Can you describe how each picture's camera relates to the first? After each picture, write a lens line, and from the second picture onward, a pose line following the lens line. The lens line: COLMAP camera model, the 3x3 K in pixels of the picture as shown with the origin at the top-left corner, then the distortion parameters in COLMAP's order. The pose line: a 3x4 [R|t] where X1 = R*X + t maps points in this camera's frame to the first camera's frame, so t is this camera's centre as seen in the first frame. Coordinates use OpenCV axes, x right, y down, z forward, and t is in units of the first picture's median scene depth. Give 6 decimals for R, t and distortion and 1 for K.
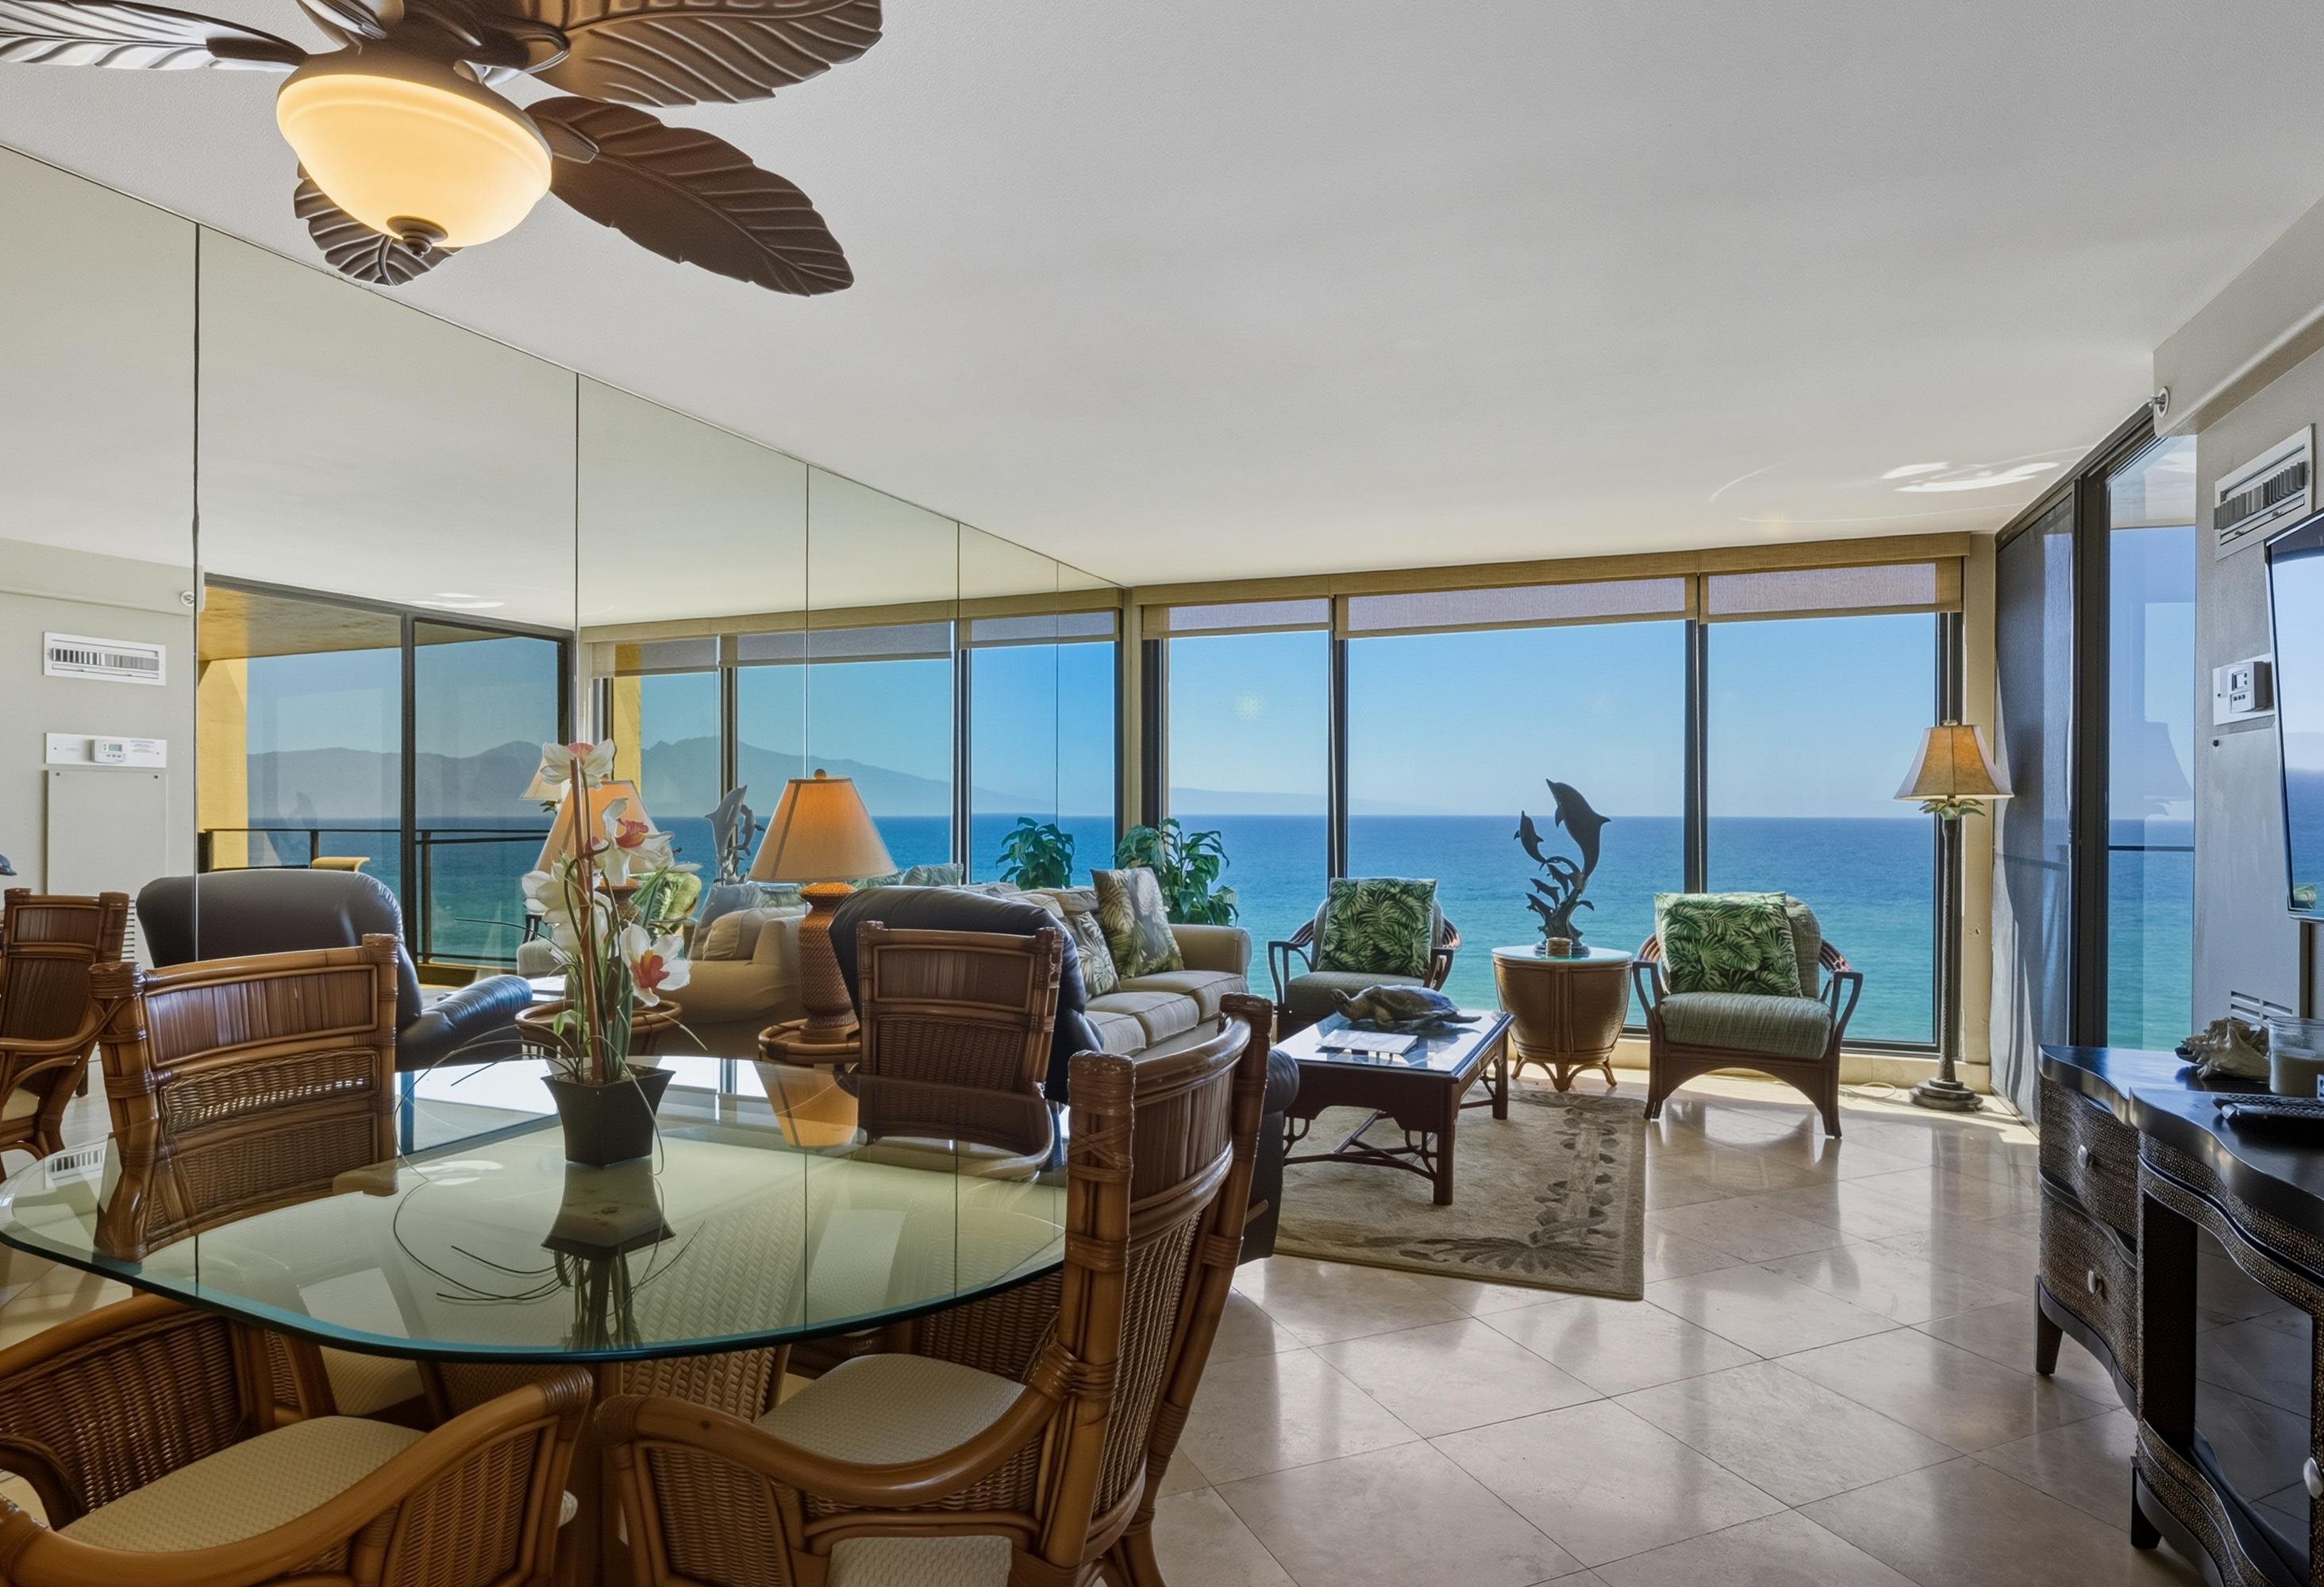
lens RADIAL K [[1261.0, 0, 1165.4], [0, 1261.0, 825.4], [0, 0, 1]] dist [-0.012588, 0.000212]
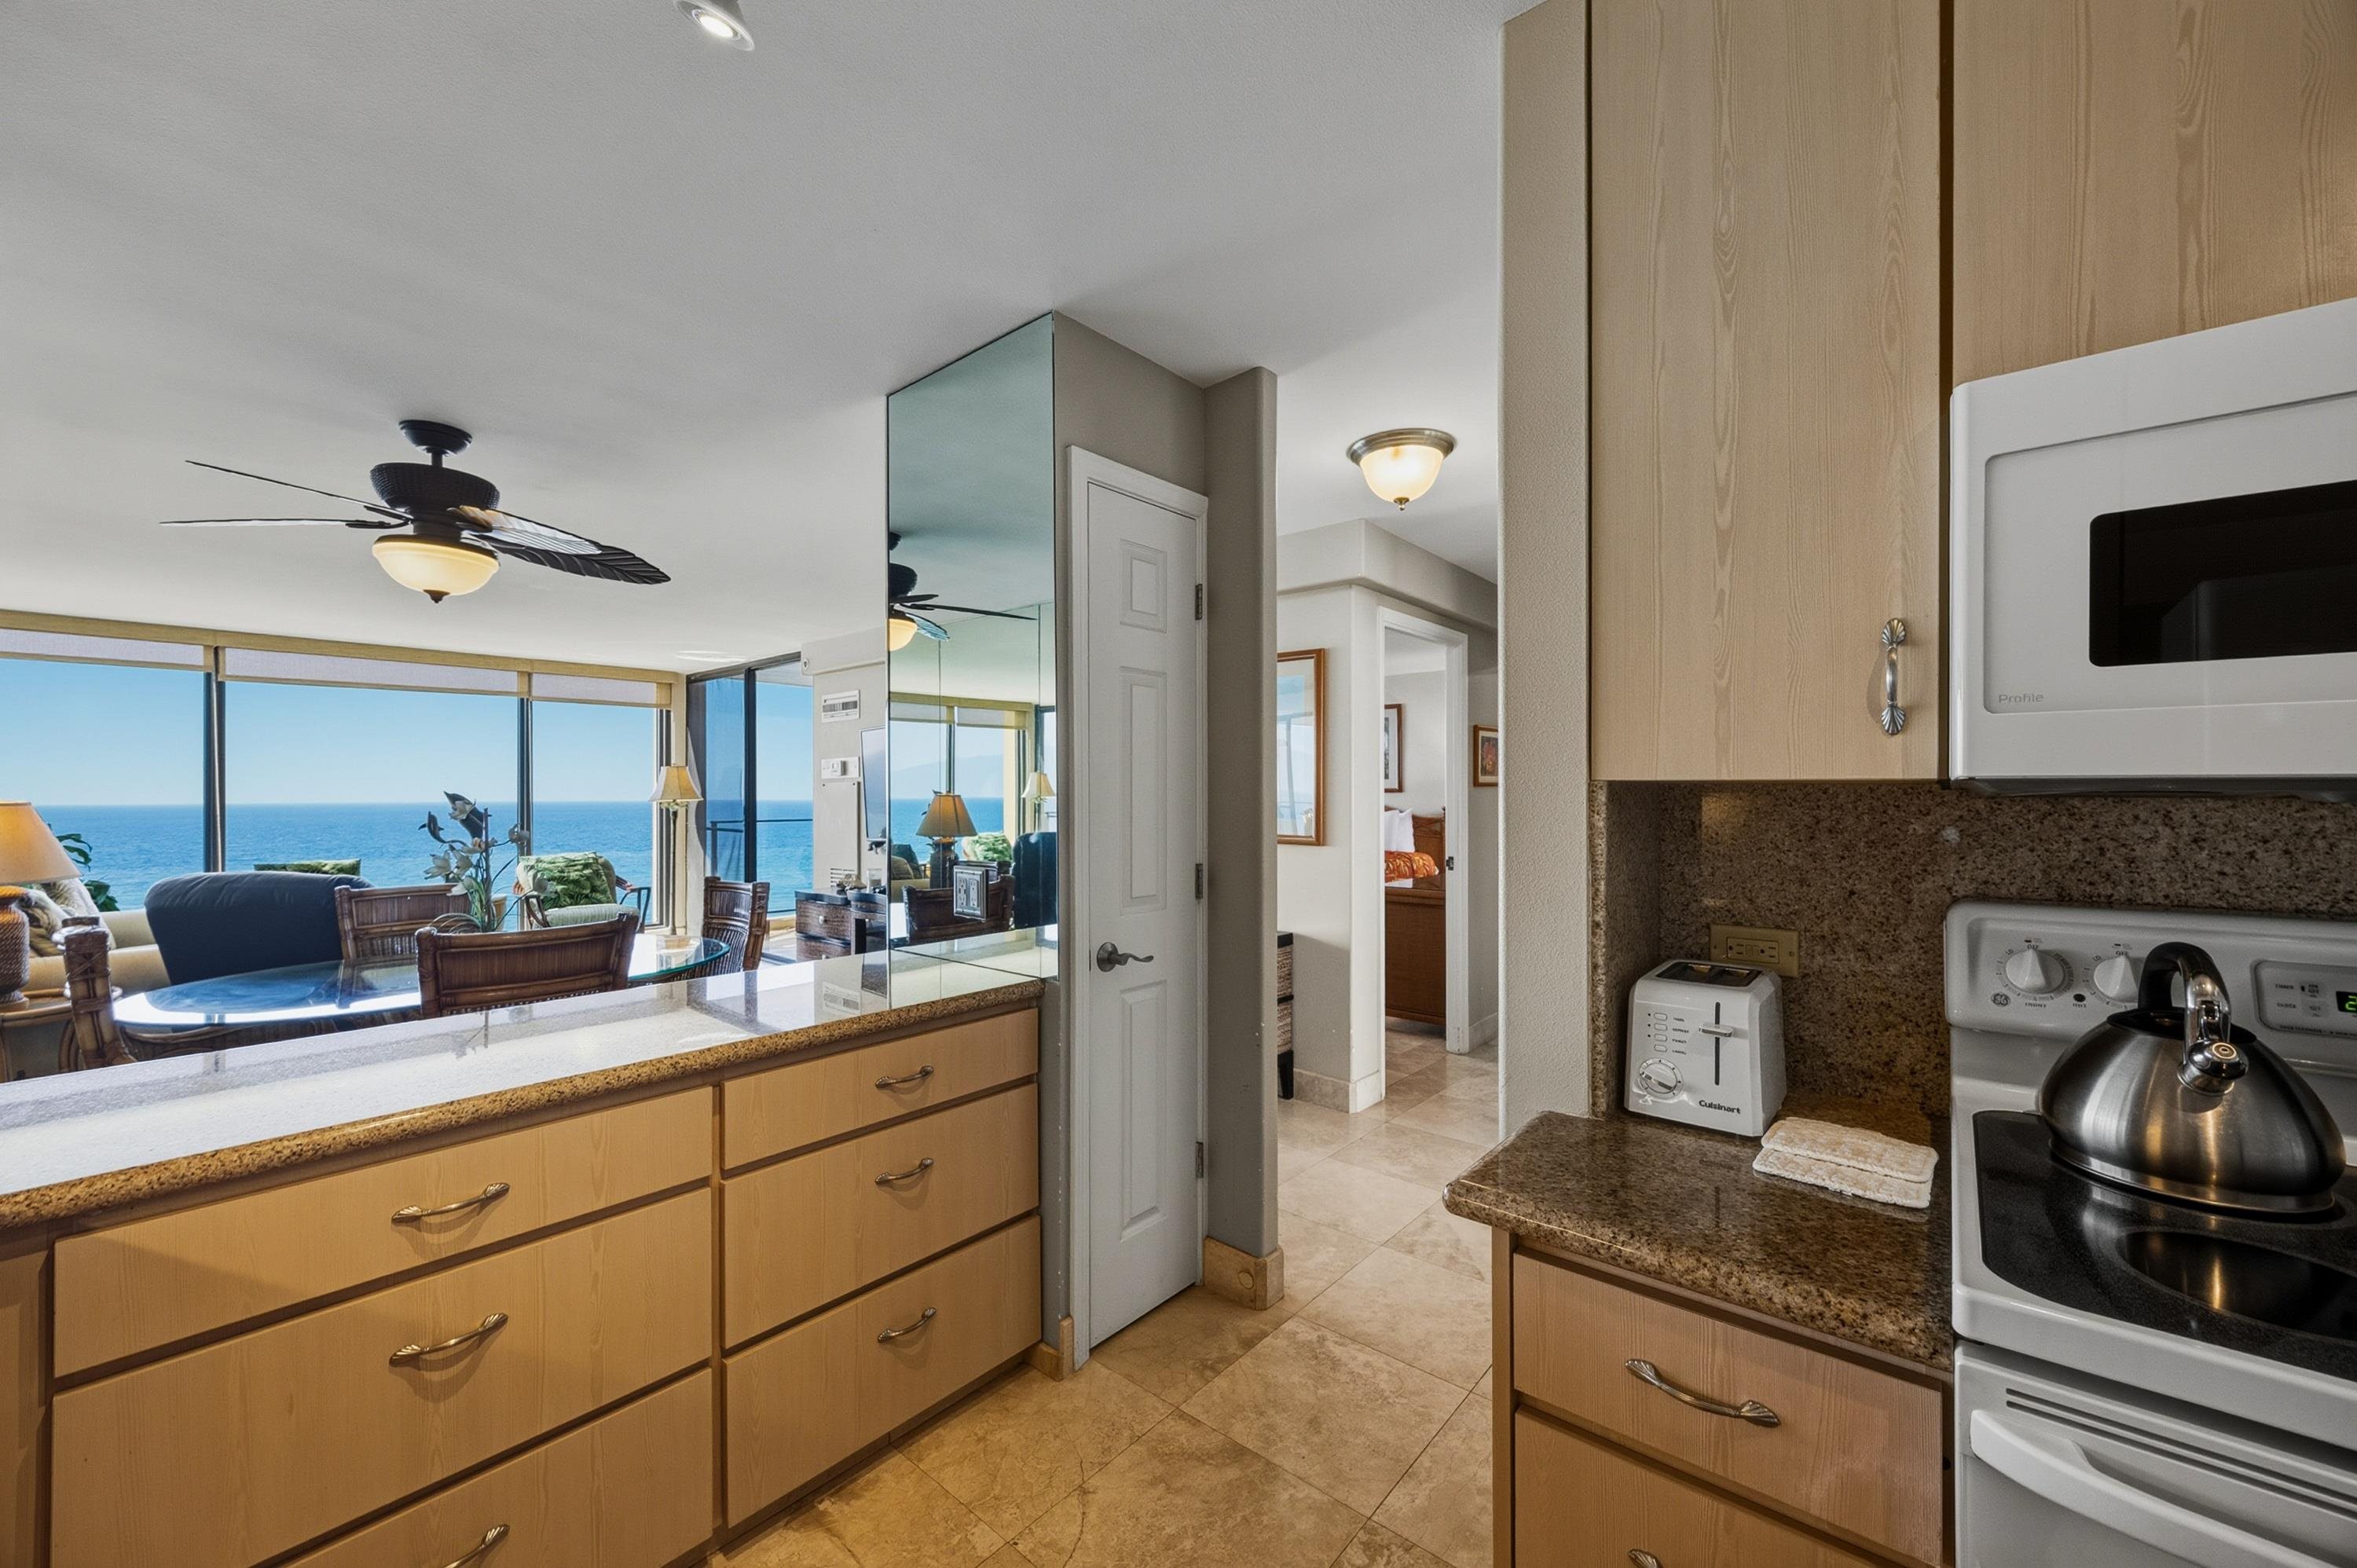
lens RADIAL K [[905.2, 0, 1187.4], [0, 905.2, 790.4], [0, 0, 1]] dist [0.002090, 0.000057]
pose [[0.318194, -0.001884, 0.948024, -0.516365], [0.020130, 0.999786, -0.004770, -0.013695], [-0.947812, 0.020602, 0.318163, -0.279393]]
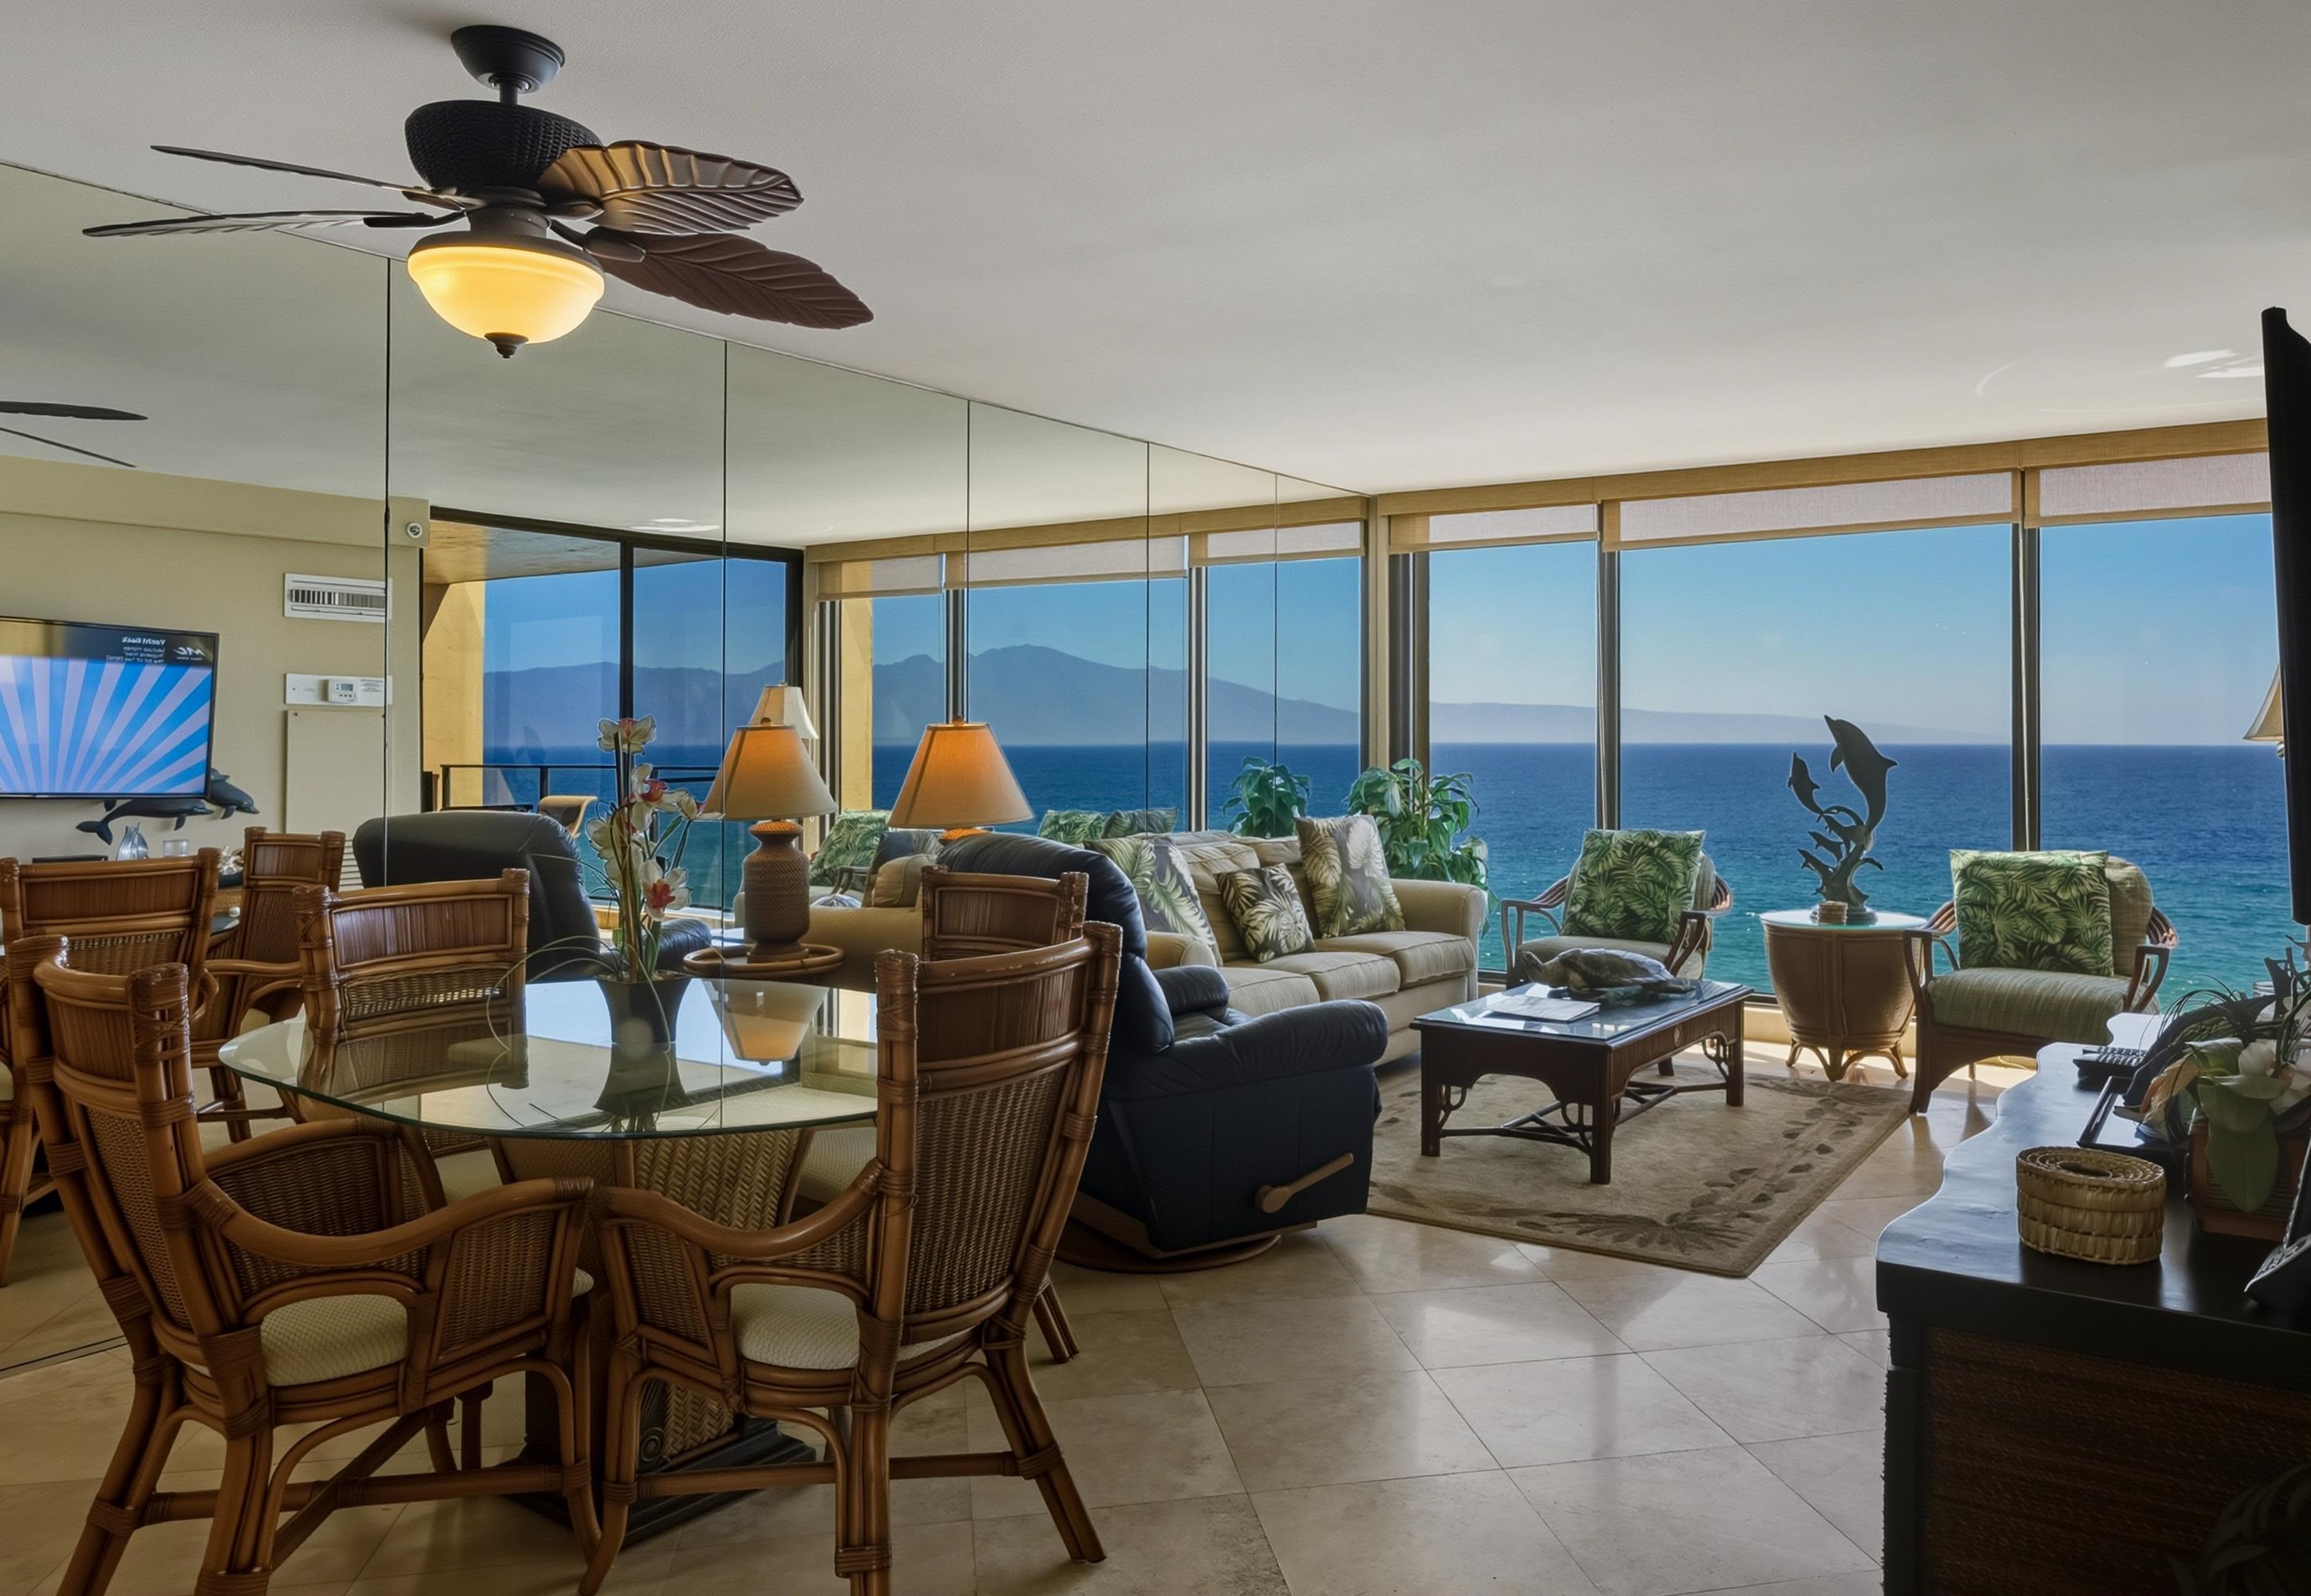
lens RADIAL K [[1641.4, 0, 1308.7], [0, 1641.4, 738.2], [0, 0, 1]] dist [-0.014630, 0.000059]
pose [[0.984372, -0.000137, -0.176101, 0.161464], [-0.001816, 0.999939, -0.010929, -0.008939], [0.176091, 0.011078, 0.984312, -0.164460]]
